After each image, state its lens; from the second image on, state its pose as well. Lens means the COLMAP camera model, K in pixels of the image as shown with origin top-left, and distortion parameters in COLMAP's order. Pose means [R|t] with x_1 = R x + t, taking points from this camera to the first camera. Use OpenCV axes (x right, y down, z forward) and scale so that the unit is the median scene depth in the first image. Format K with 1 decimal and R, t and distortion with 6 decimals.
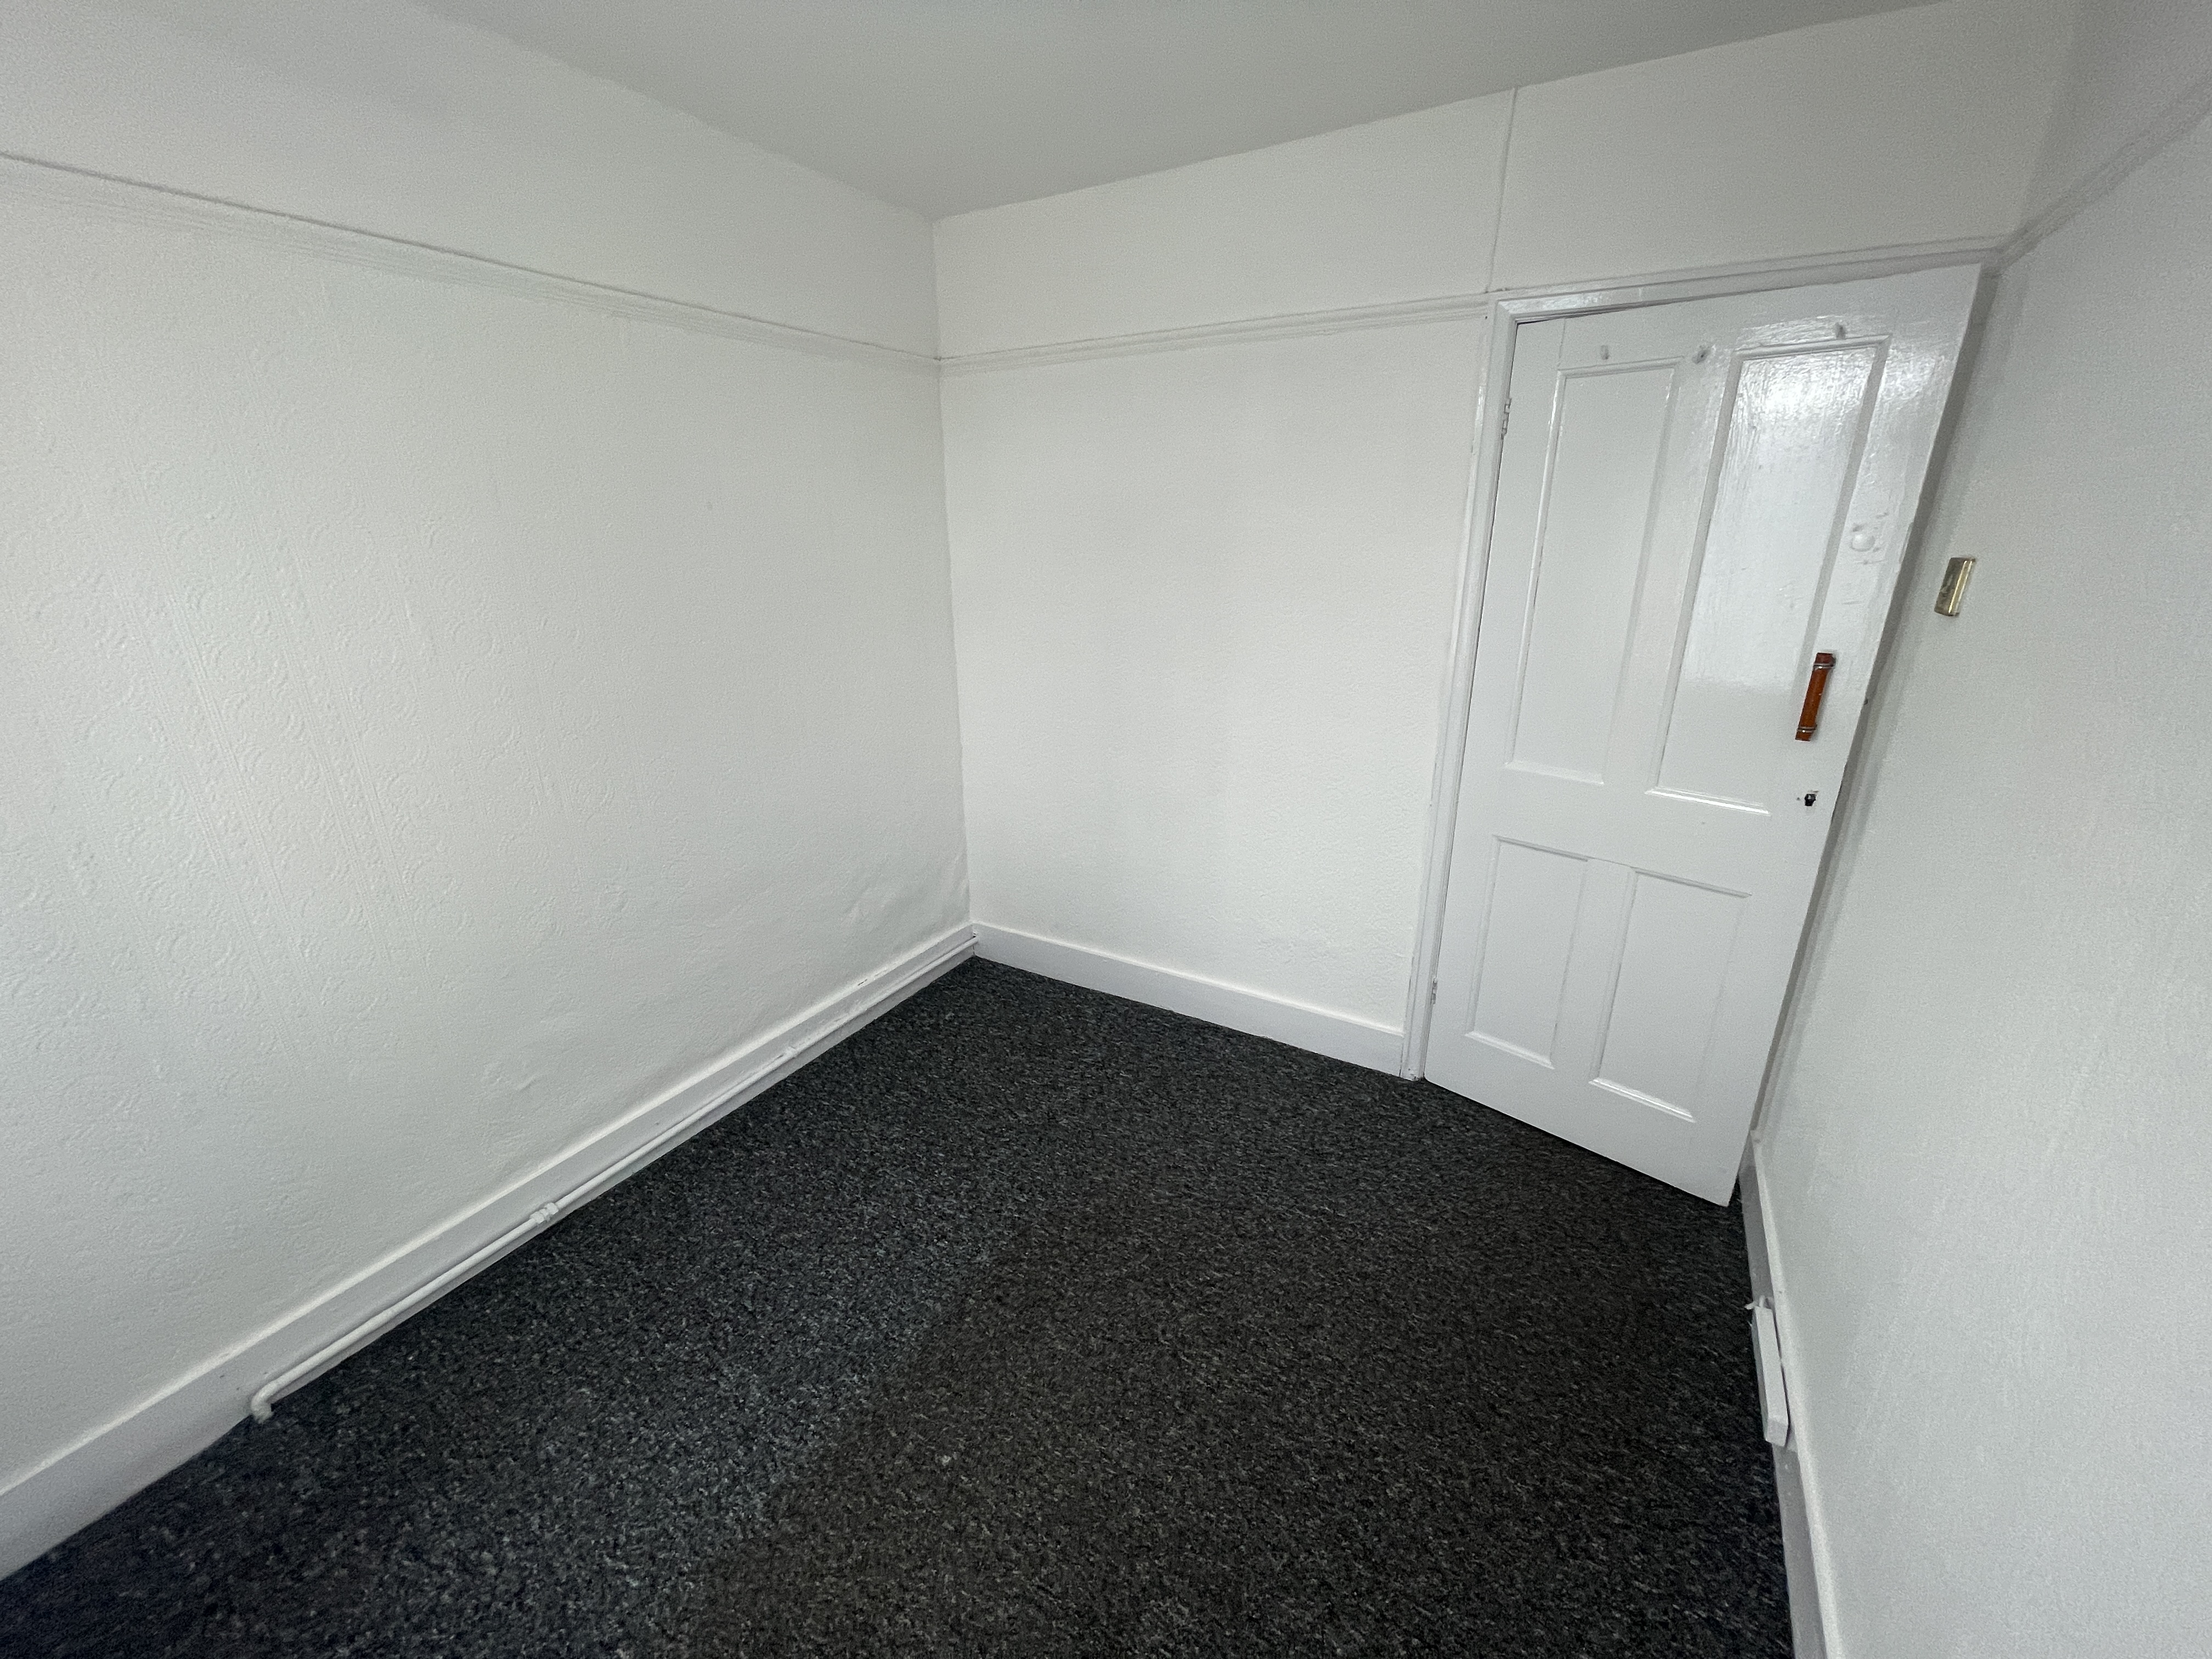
lens RADIAL K [[889.8, 0, 1098.5], [0, 889.8, 828.0], [0, 0, 1]] dist [-0.000441, -0.000169]
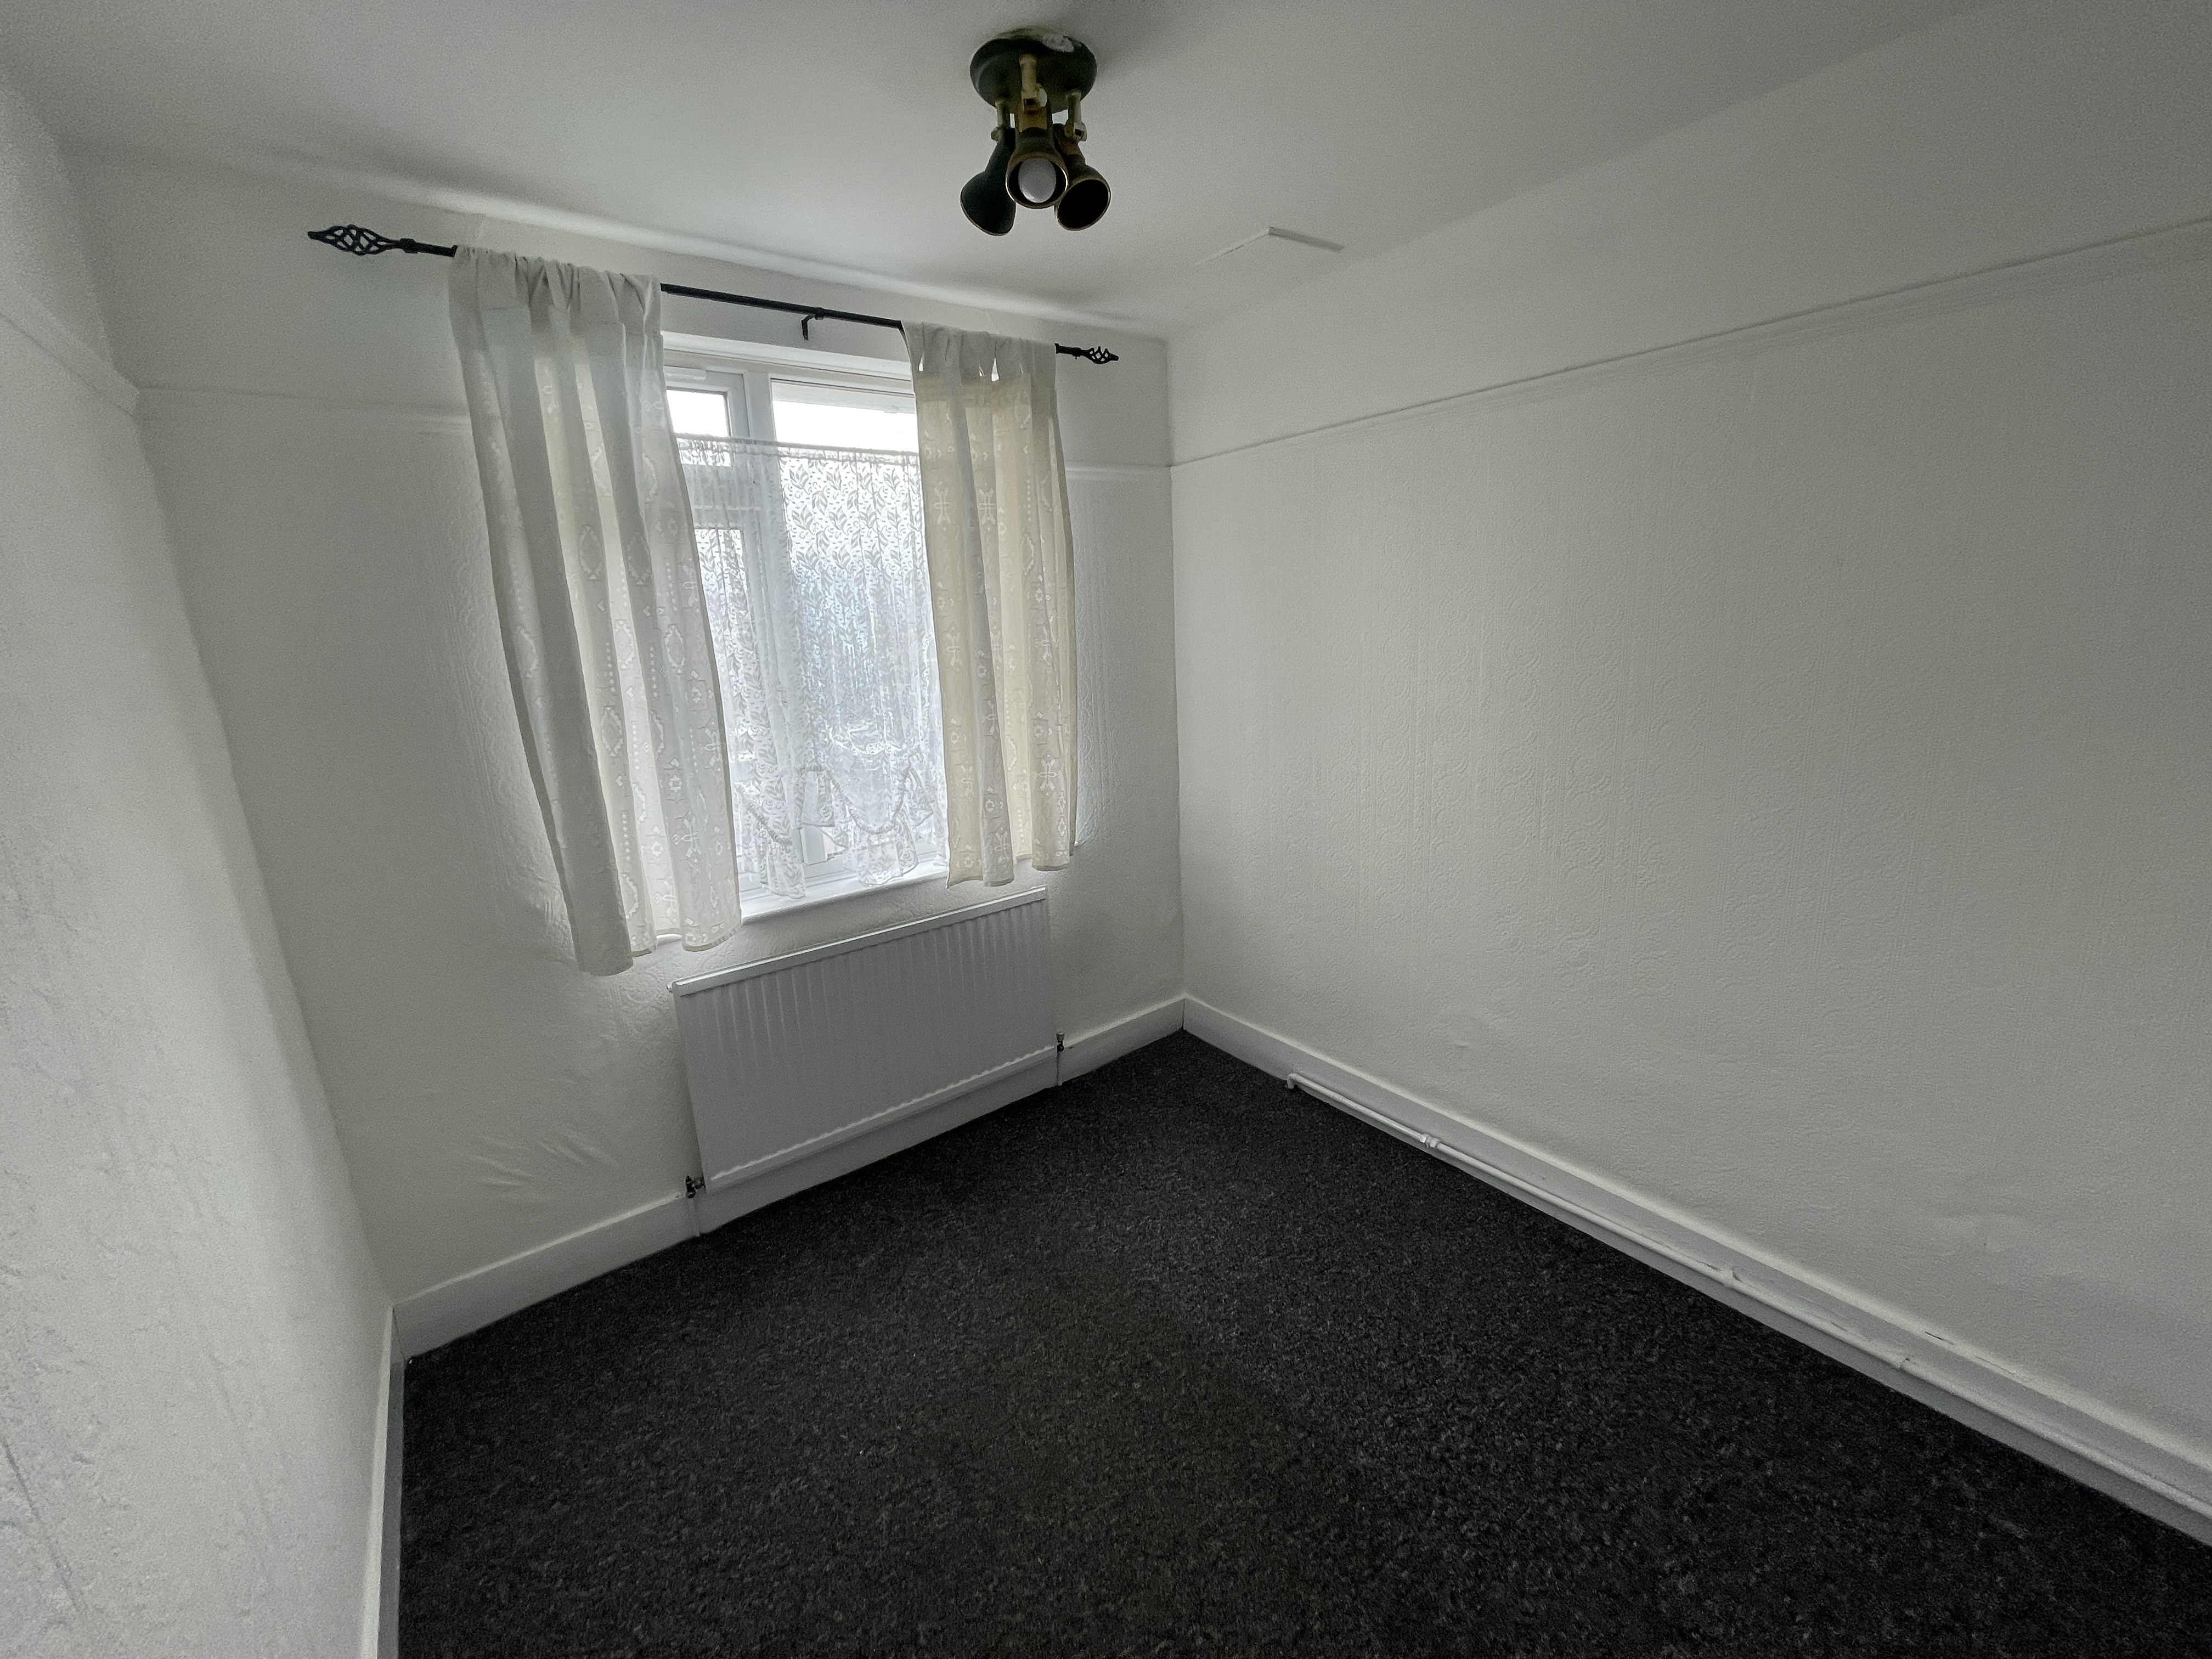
lens RADIAL K [[889.8, 0, 1097.6], [0, 889.8, 829.8], [0, 0, 1]] dist [-0.000441, -0.000169]
pose [[-0.378503, 0.247450, -0.891911, 0.633407], [-0.252491, 0.899454, 0.356693, -0.323991], [0.890497, 0.360208, -0.277967, 0.883140]]
